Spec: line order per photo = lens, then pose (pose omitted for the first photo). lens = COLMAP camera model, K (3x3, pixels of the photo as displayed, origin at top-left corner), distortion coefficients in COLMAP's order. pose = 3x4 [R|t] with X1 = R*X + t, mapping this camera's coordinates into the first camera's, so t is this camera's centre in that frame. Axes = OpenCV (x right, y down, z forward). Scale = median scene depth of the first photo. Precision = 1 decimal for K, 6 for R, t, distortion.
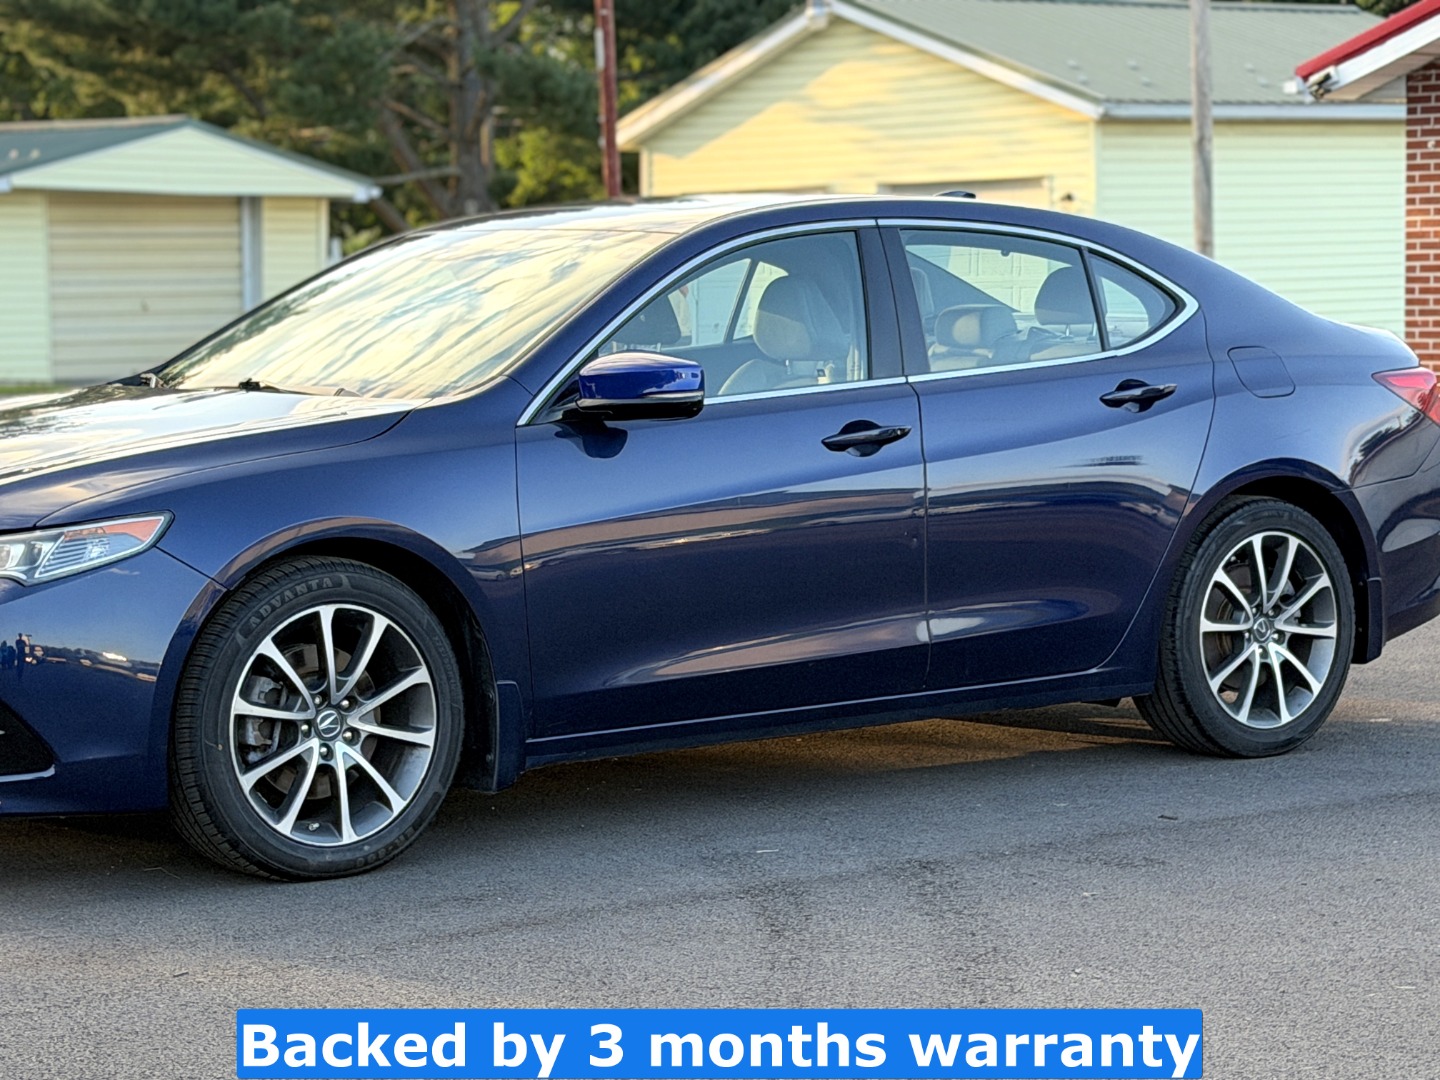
lens RADIAL K [[3490.1, 0, 723.3], [0, 3490.1, 544.5], [0, 0, 1]] dist [0.170856, 0.000000]
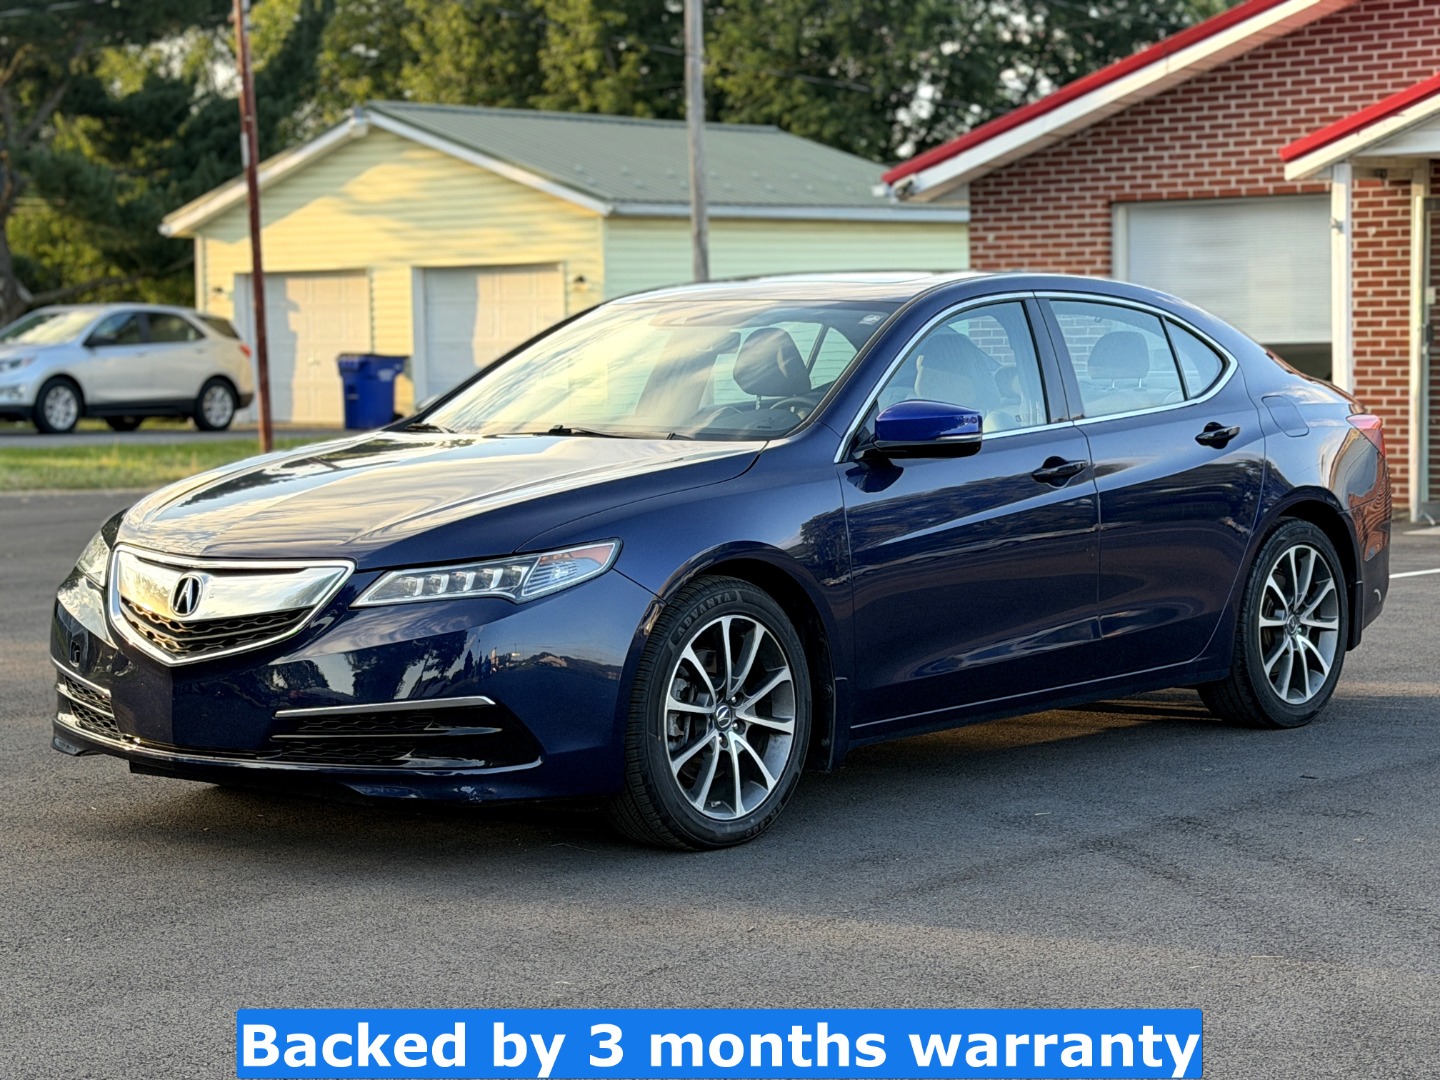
lens RADIAL K [[2908.7, 0, 717.4], [0, 2908.7, 539.3], [0, 0, 1]] dist [0.147263, 0.000000]
pose [[0.978794, -0.014141, 0.204356, -0.256958], [0.016244, 0.999831, -0.008617, -0.000145], [-0.204200, 0.011754, 0.978859, 0.030201]]
